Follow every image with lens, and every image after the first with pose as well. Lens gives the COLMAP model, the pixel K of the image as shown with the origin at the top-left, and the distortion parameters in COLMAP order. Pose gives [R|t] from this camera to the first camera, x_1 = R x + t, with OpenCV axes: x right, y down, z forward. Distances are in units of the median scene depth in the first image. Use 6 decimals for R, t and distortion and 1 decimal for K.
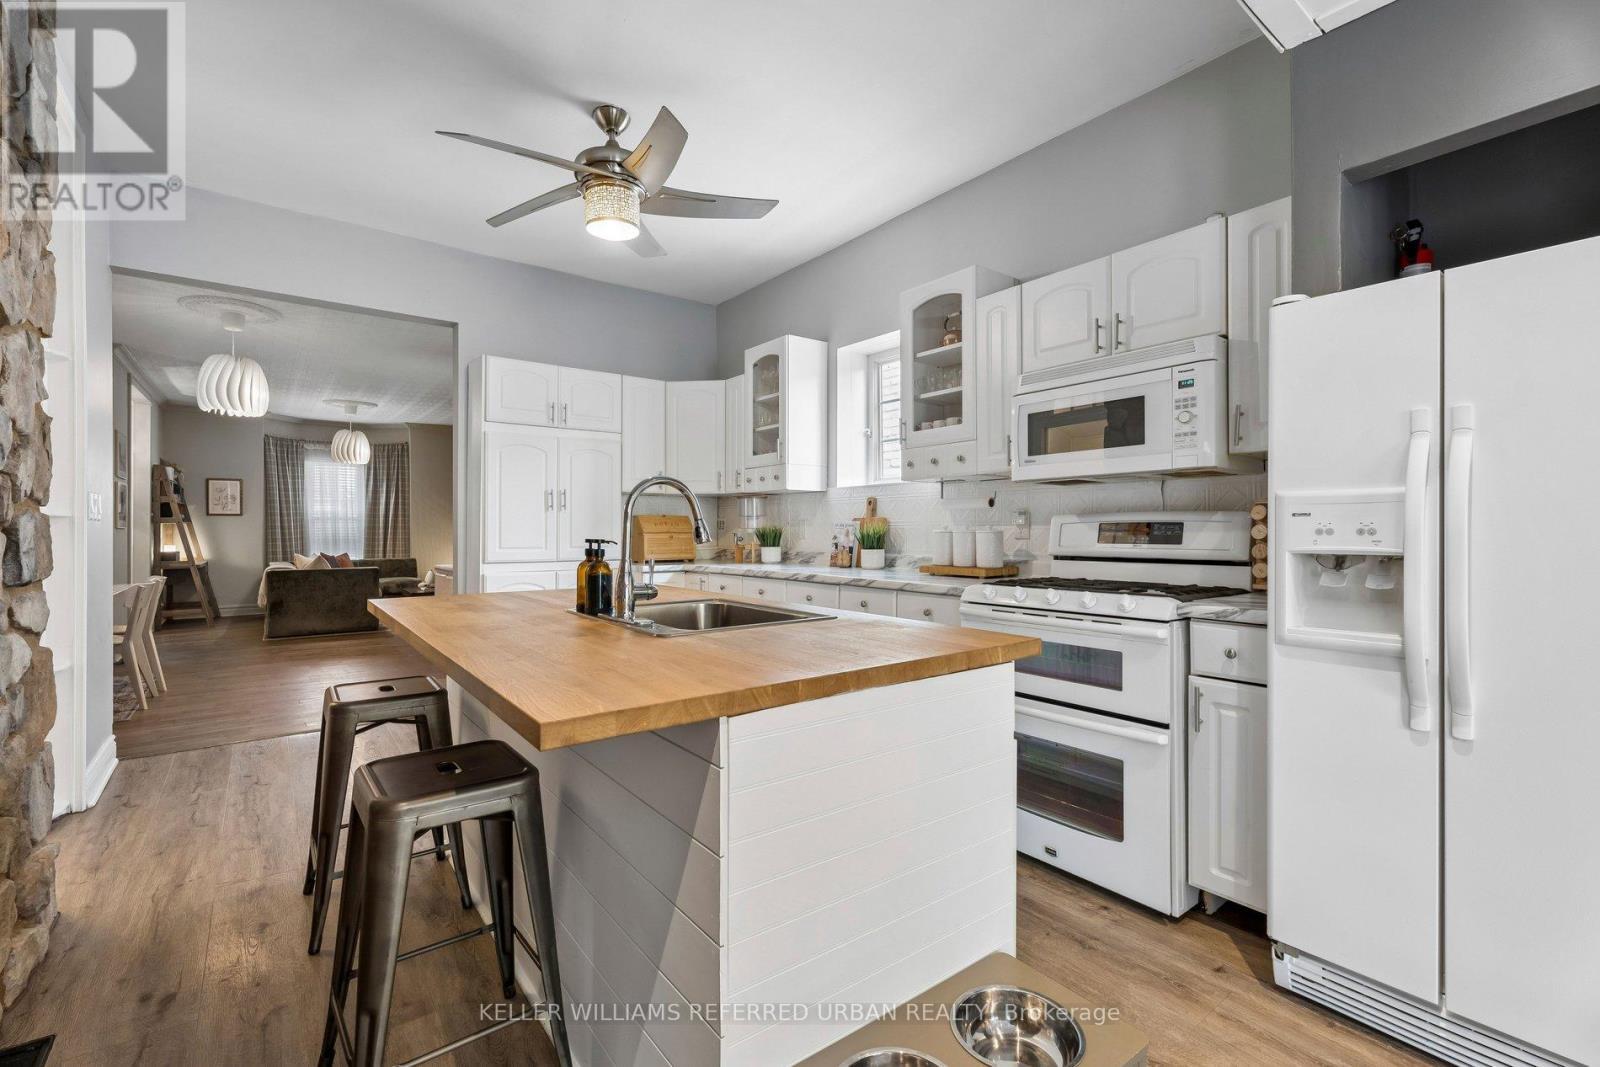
lens RADIAL K [[716.0, 0, 804.0], [0, 716.0, 531.7], [0, 0, 1]] dist [0.001966, 0.000737]
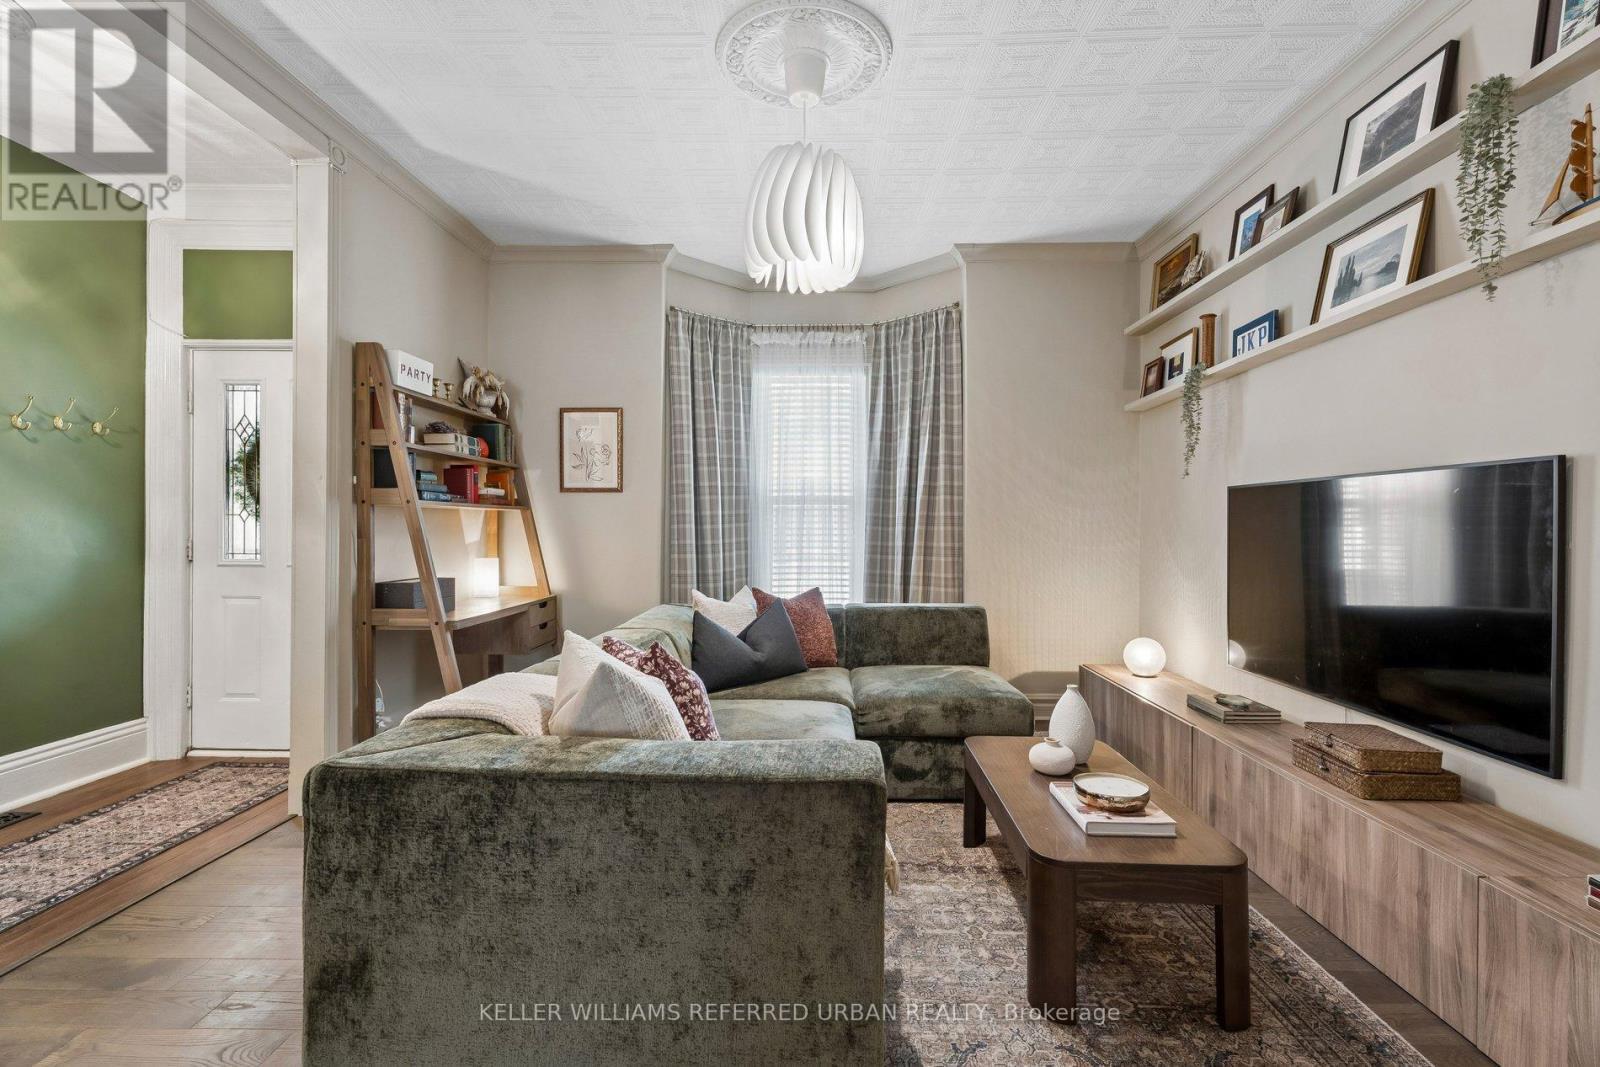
lens RADIAL K [[716.0, 0, 798.0], [0, 716.0, 531.0], [0, 0, 1]] dist [0.001966, 0.000737]
pose [[0.782354, 0.008493, -0.622776, -0.396514], [-0.008005, 0.999962, 0.003580, -0.001031], [0.622782, 0.002184, 0.782392, 0.671557]]
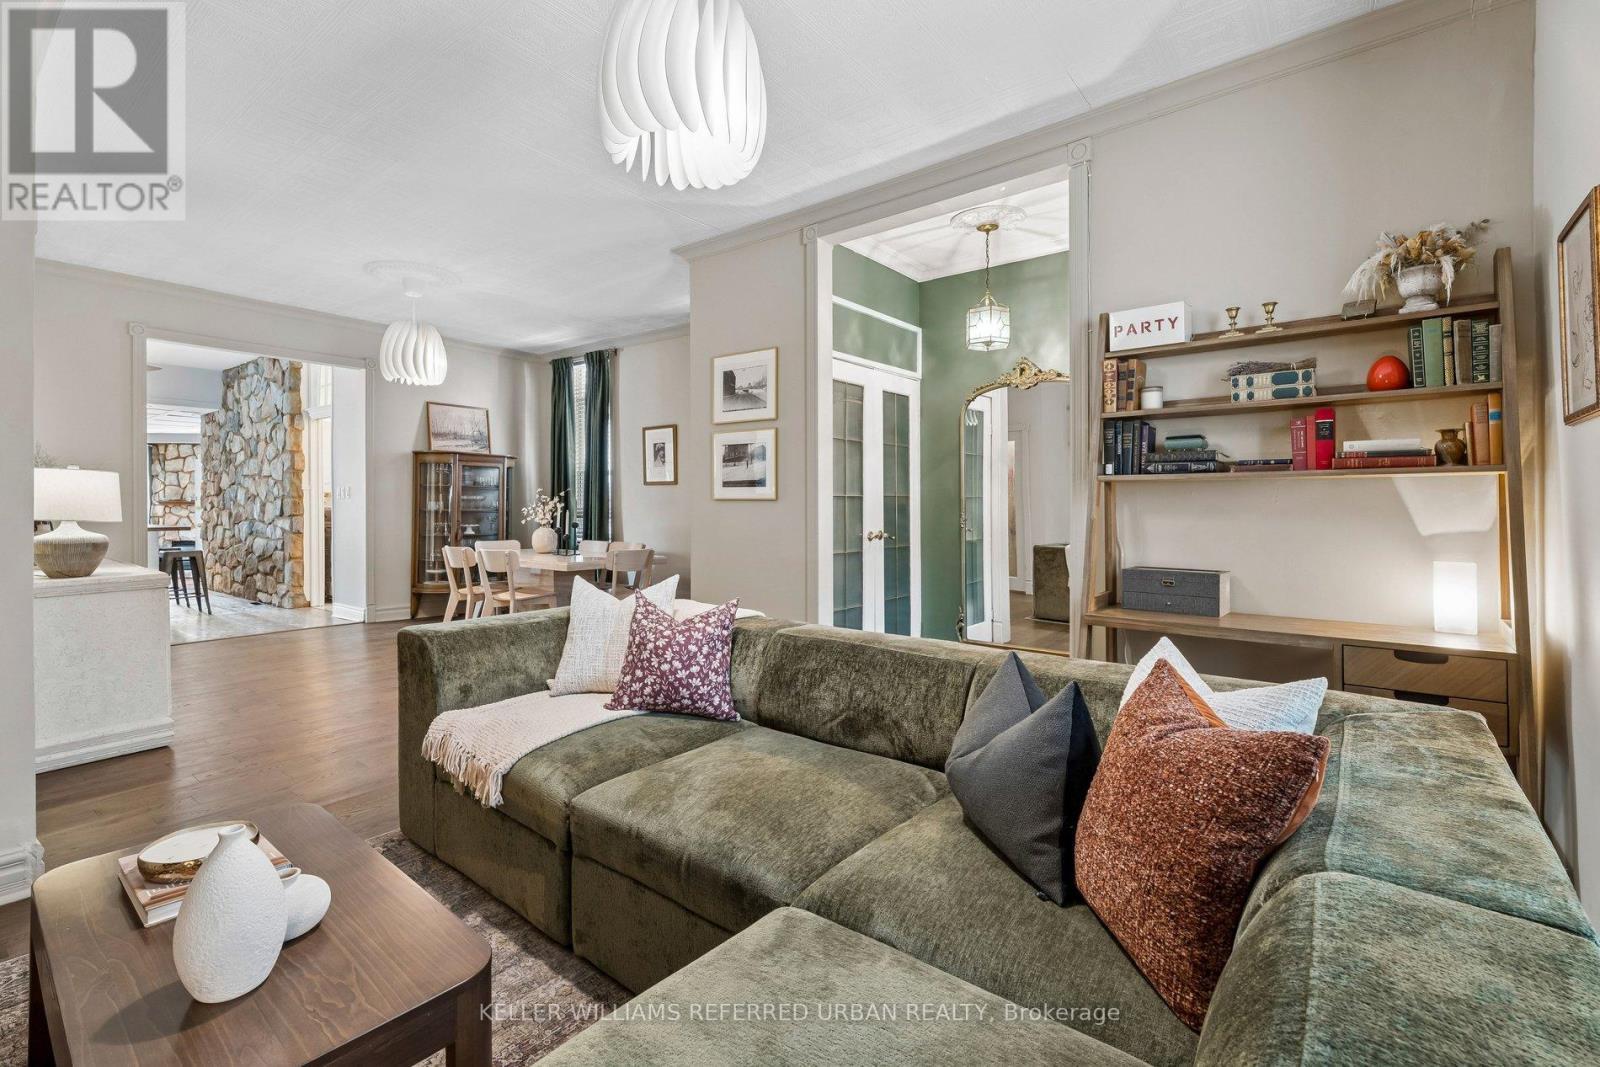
lens RADIAL K [[716.0, 0, 796.7], [0, 716.0, 518.2], [0, 0, 1]] dist [0.001966, 0.000737]
pose [[-0.967495, 0.002753, -0.252876, -0.525724], [-0.002610, 0.999779, 0.020870, -0.001057], [0.252877, 0.020852, -0.967274, 1.032096]]
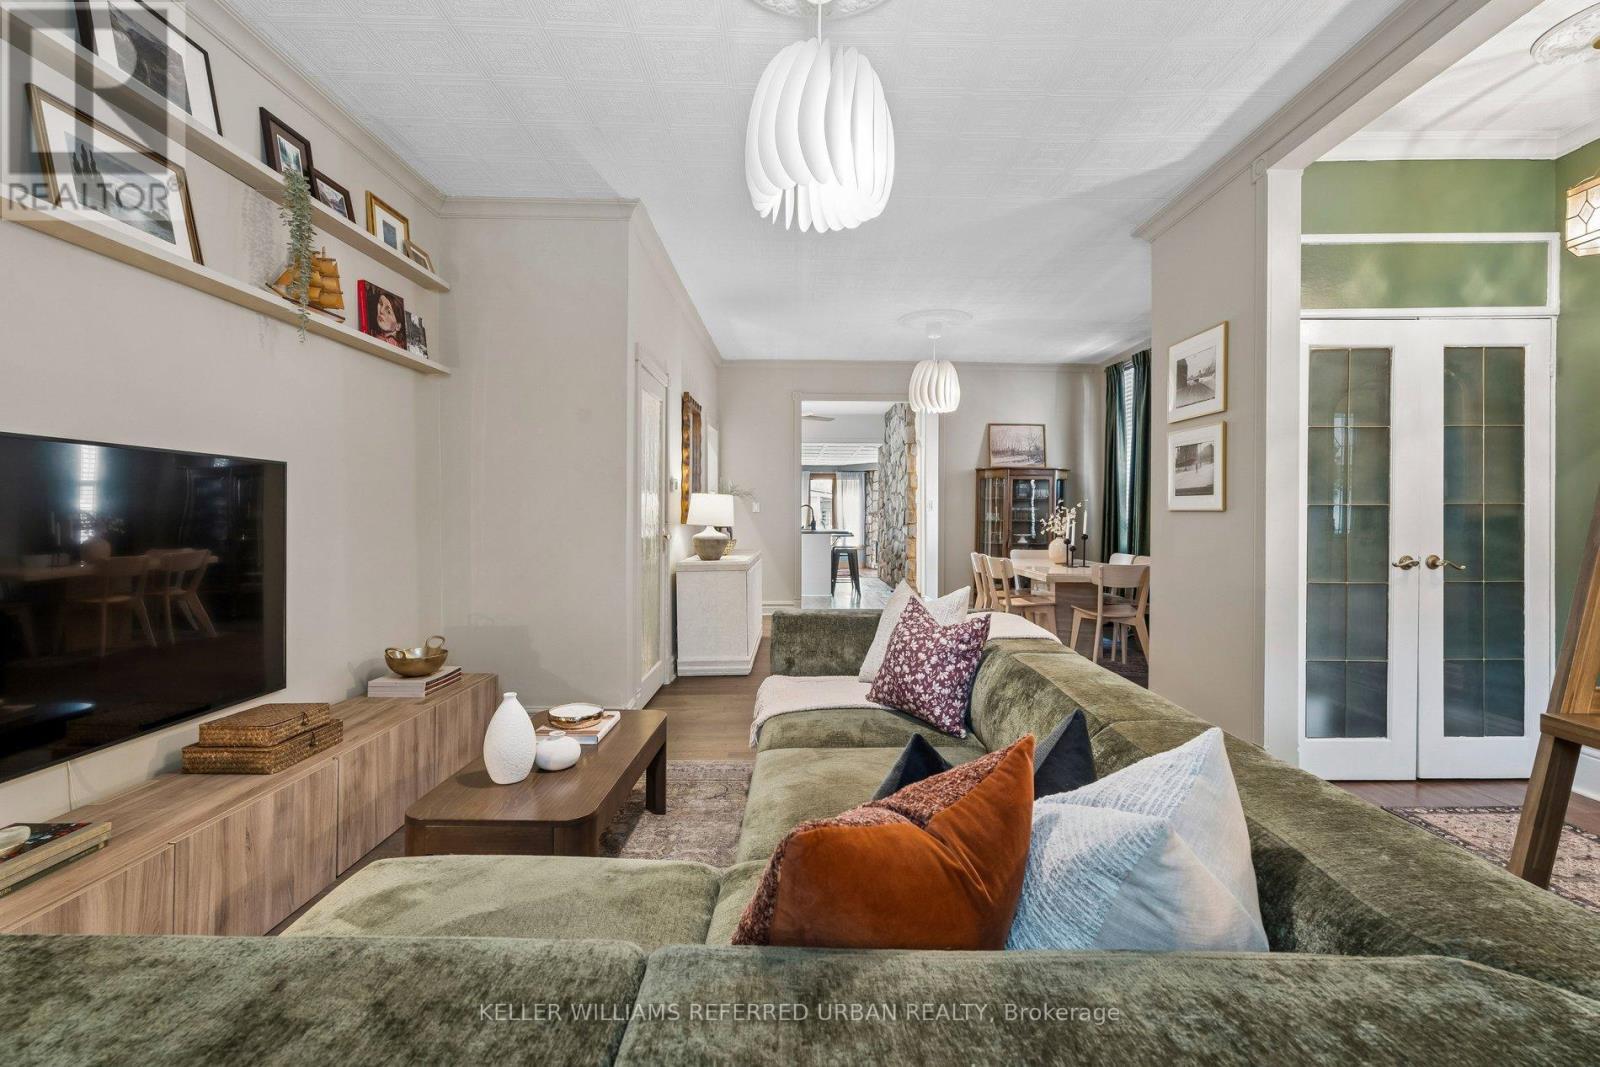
lens RADIAL K [[716.0, 0, 805.3], [0, 716.0, 531.9], [0, 0, 1]] dist [0.001966, 0.000737]
pose [[-0.803939, -0.016989, 0.594469, -0.654781], [-0.001000, 0.999629, 0.027215, -0.001920], [-0.594711, 0.021285, -0.803658, 1.015598]]
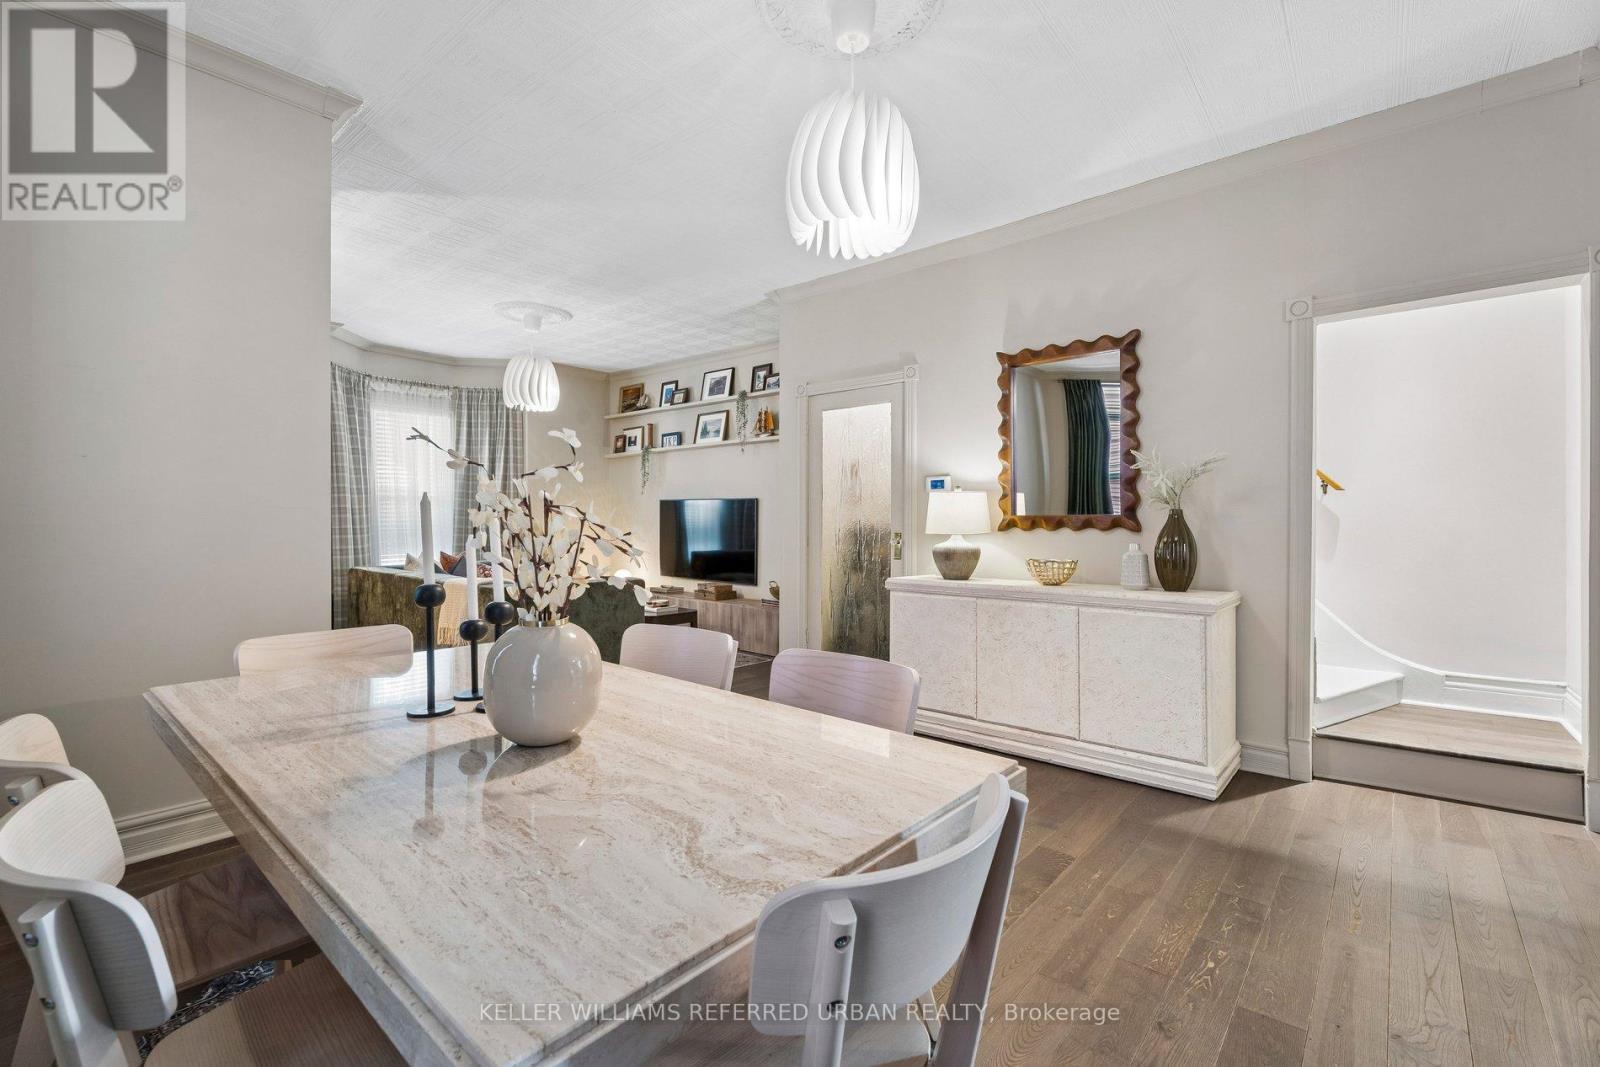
lens RADIAL K [[716.0, 0, 798.4], [0, 716.0, 524.6], [0, 0, 1]] dist [0.001966, 0.000737]
pose [[0.978739, 0.006547, 0.205003, -0.454150], [-0.006818, 0.999977, 0.000617, 0.003200], [-0.204994, -0.002001, 0.978761, 0.292694]]
